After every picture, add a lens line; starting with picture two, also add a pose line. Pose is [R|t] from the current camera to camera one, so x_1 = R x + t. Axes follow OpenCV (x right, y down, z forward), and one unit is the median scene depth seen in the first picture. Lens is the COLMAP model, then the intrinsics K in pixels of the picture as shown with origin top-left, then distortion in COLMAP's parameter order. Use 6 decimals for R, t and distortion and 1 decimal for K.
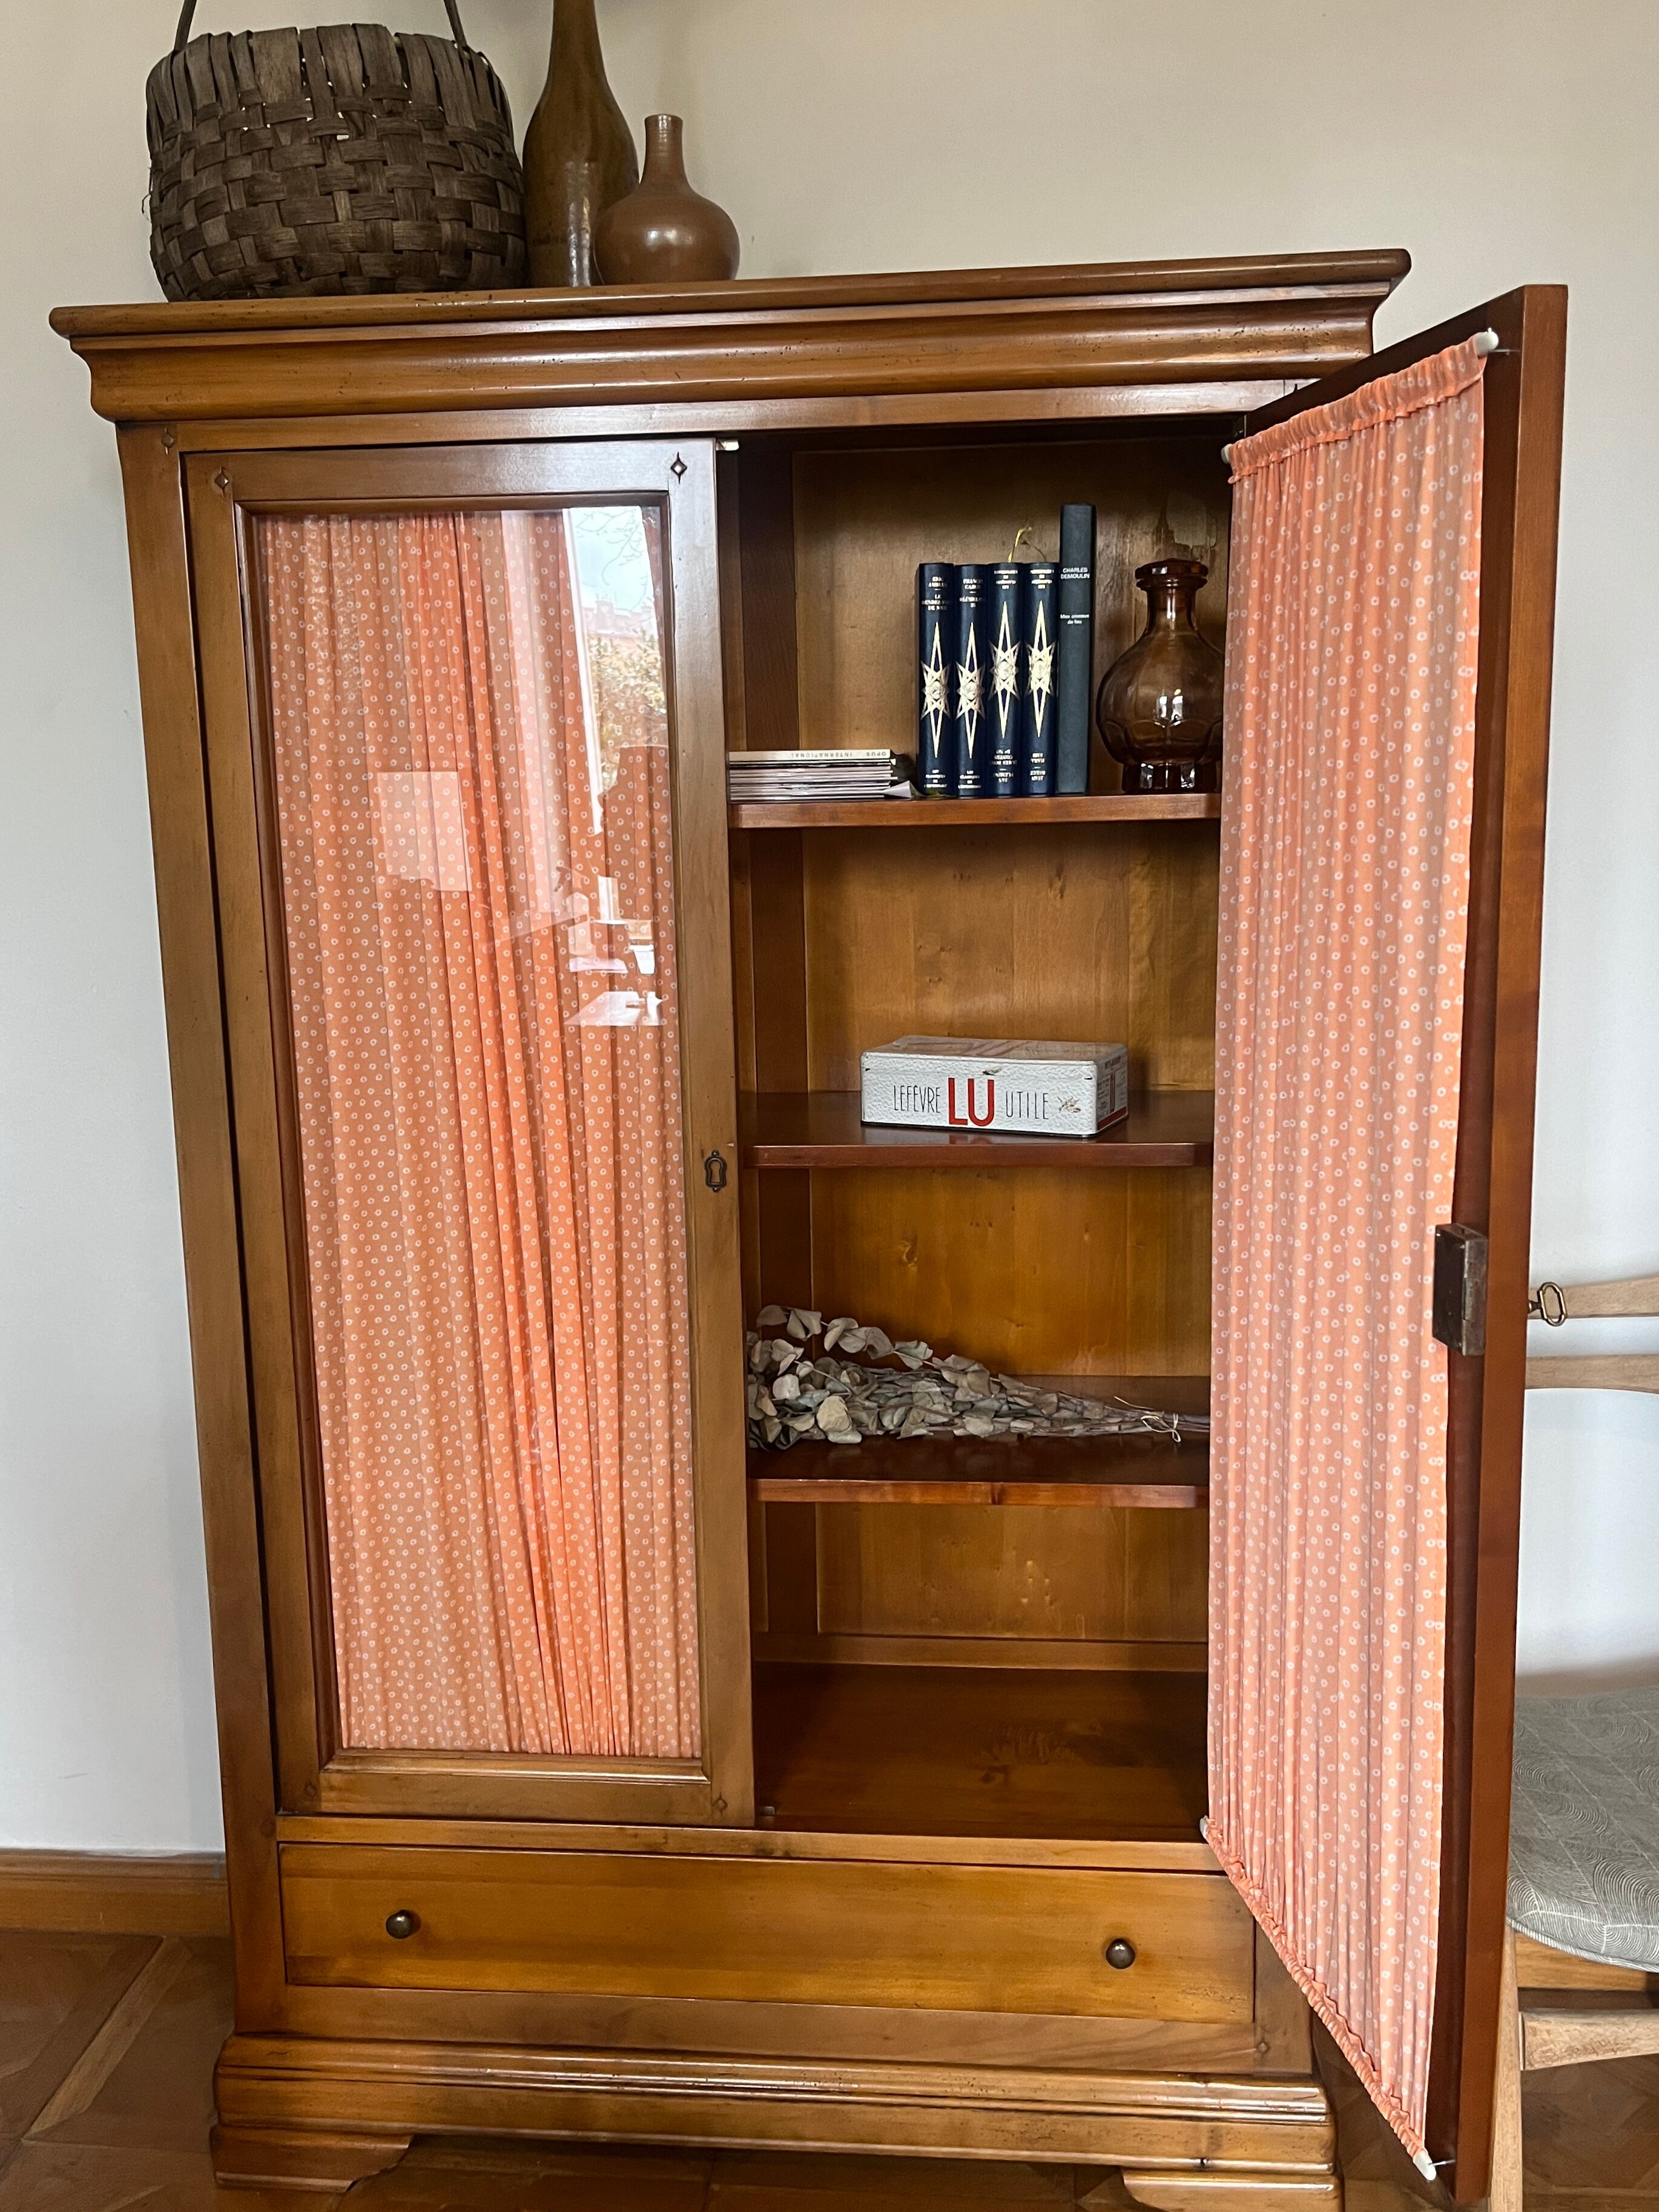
lens RADIAL K [[1811.5, 0, 831.8], [0, 1811.5, 1029.4], [0, 0, 1]] dist [0.037211, -0.058382]
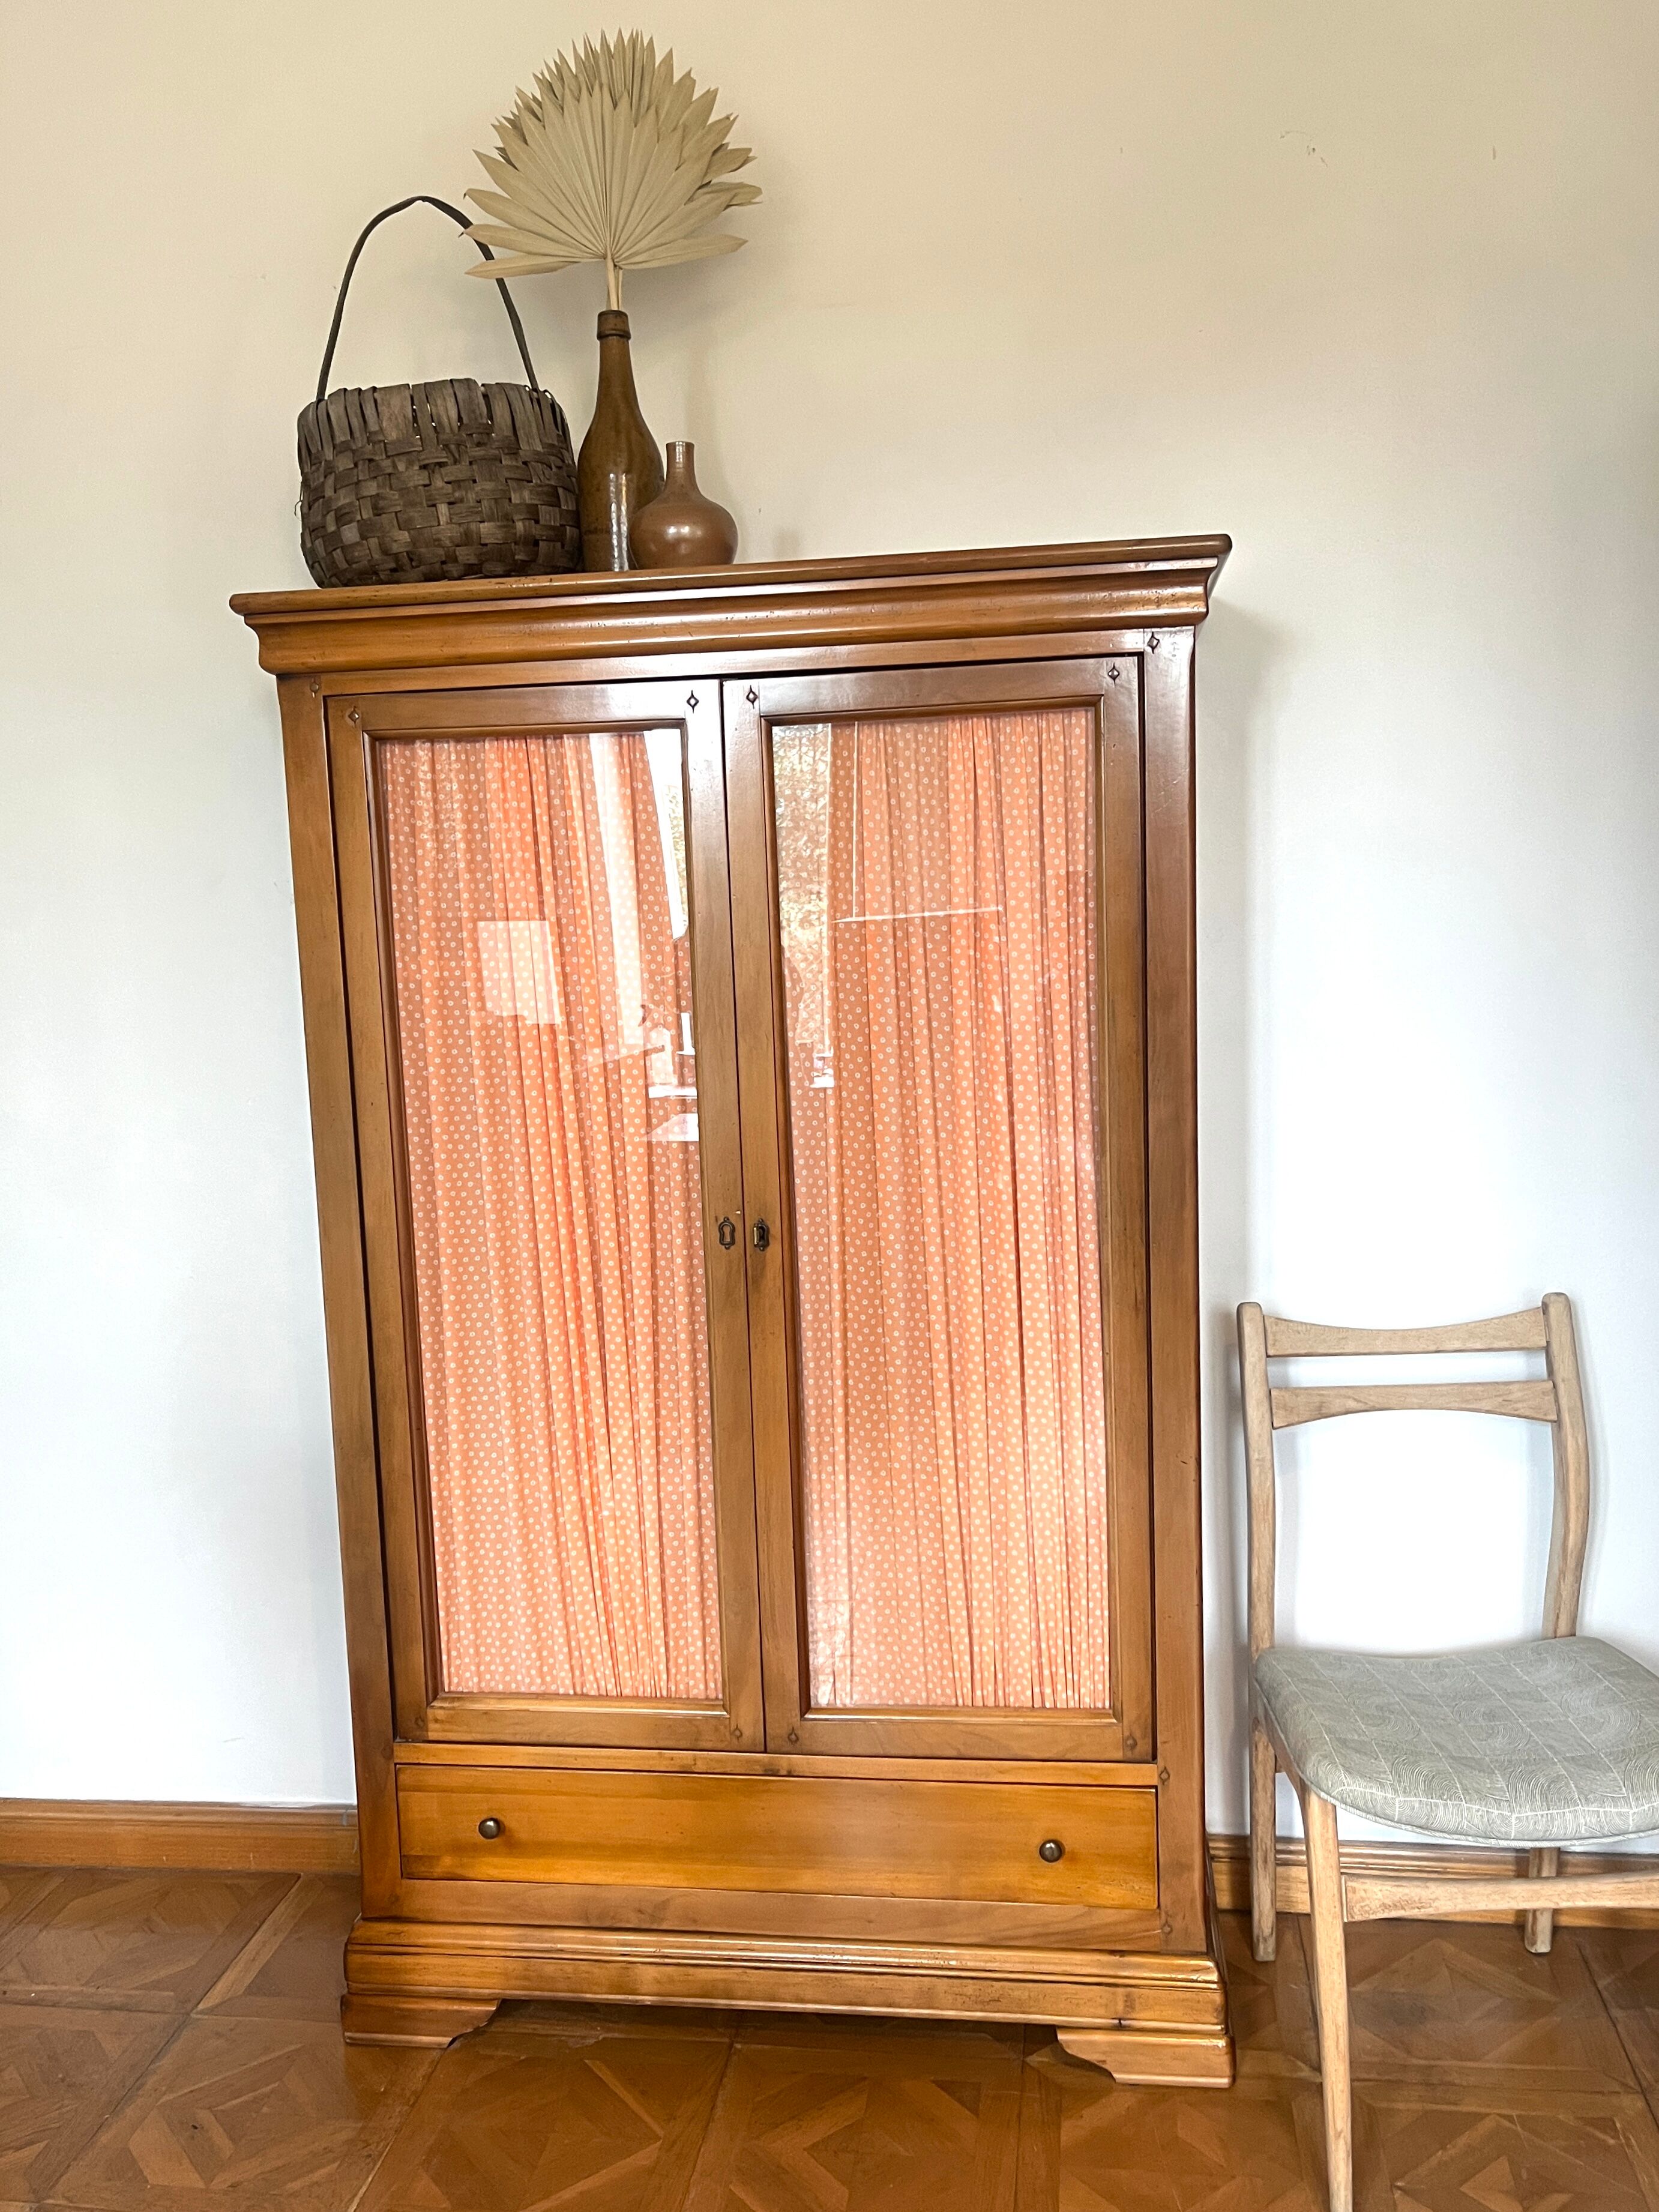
lens RADIAL K [[1810.6, 0, 829.5], [0, 1810.6, 1106.0], [0, 0, 1]] dist [0.040821, -0.072316]
pose [[0.998750, -0.009533, -0.049068, 0.070892], [0.008104, 0.999540, -0.029235, 0.024487], [0.049324, 0.028801, 0.998367, -0.285599]]
